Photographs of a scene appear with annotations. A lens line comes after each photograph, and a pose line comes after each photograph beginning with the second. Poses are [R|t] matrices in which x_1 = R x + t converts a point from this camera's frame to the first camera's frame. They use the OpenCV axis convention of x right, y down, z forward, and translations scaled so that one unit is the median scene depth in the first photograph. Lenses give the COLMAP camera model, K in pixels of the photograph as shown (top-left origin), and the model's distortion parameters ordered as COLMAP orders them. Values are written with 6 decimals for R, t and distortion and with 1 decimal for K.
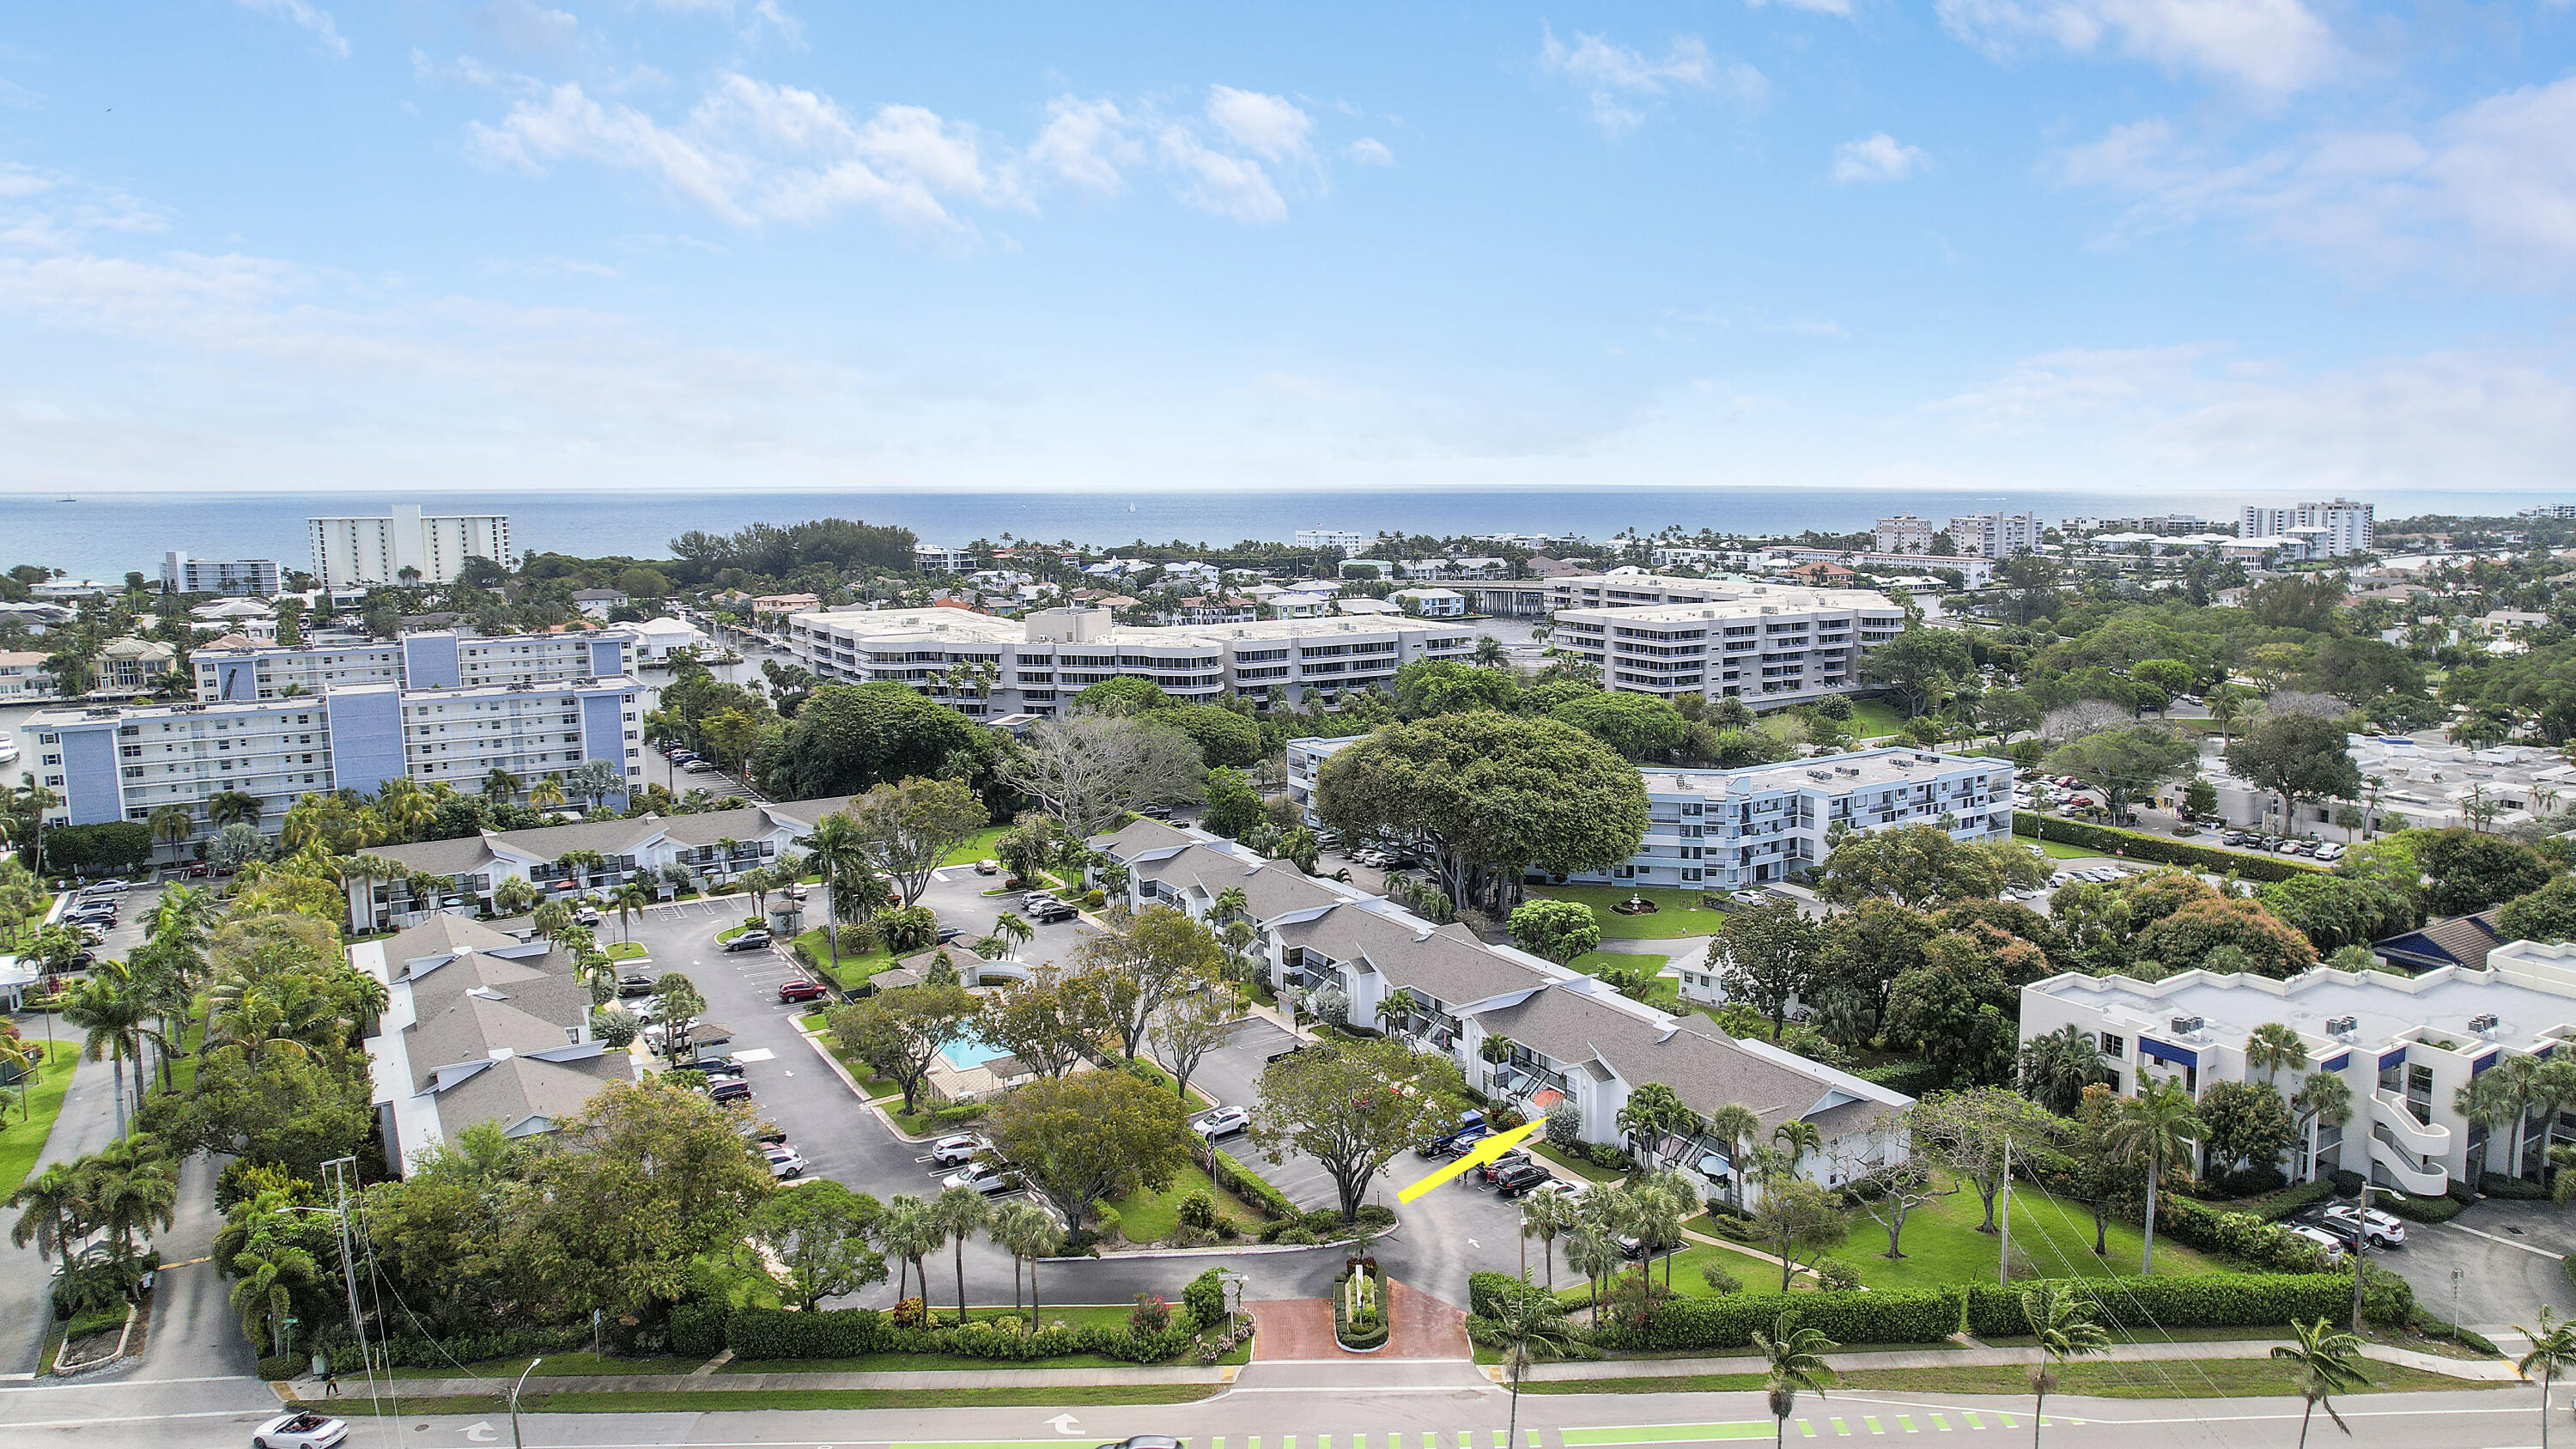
lens RADIAL K [[1652.9, 0, 1416.1], [0, 1652.9, 686.4], [0, 0, 1]] dist [-0.041103, 0.022972]
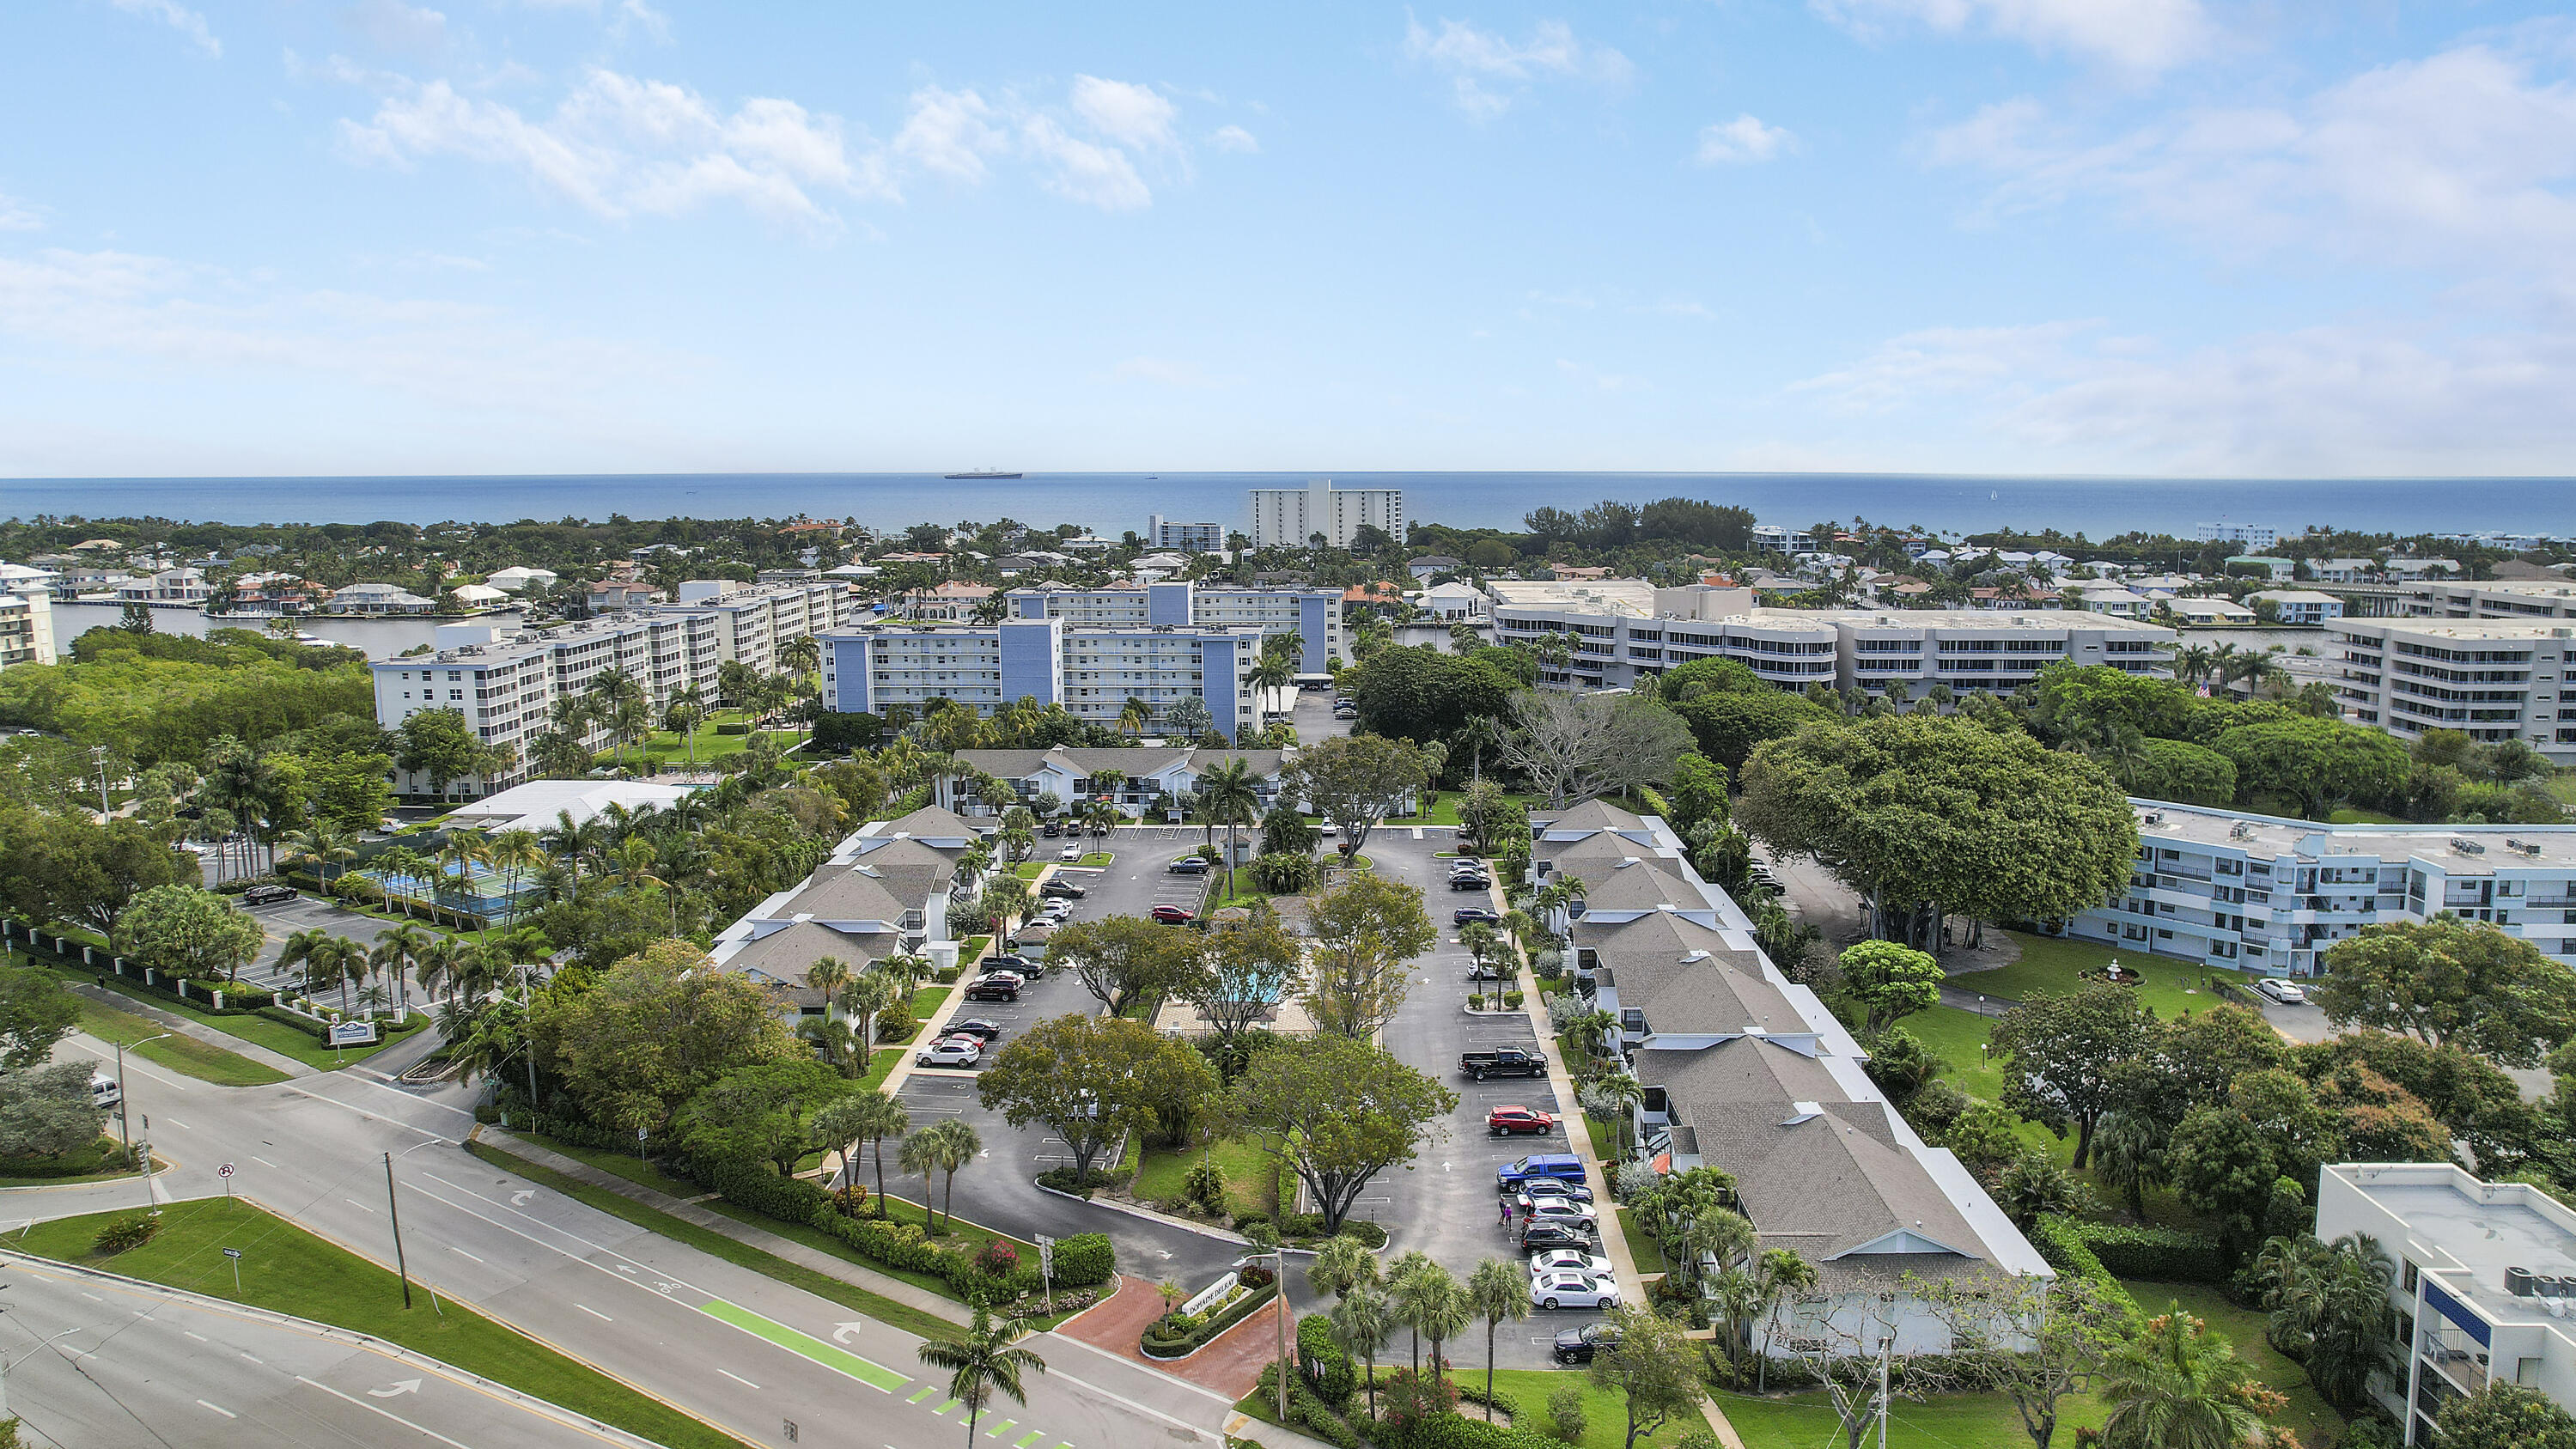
lens RADIAL K [[1652.6, 0, 1373.3], [0, 1652.6, 734.9], [0, 0, 1]] dist [-0.041103, 0.022972]
pose [[0.830934, 0.091223, -0.548842, 0.176063], [-0.070899, 0.995786, 0.058171, -0.002567], [0.551835, -0.009424, 0.833900, 0.095566]]
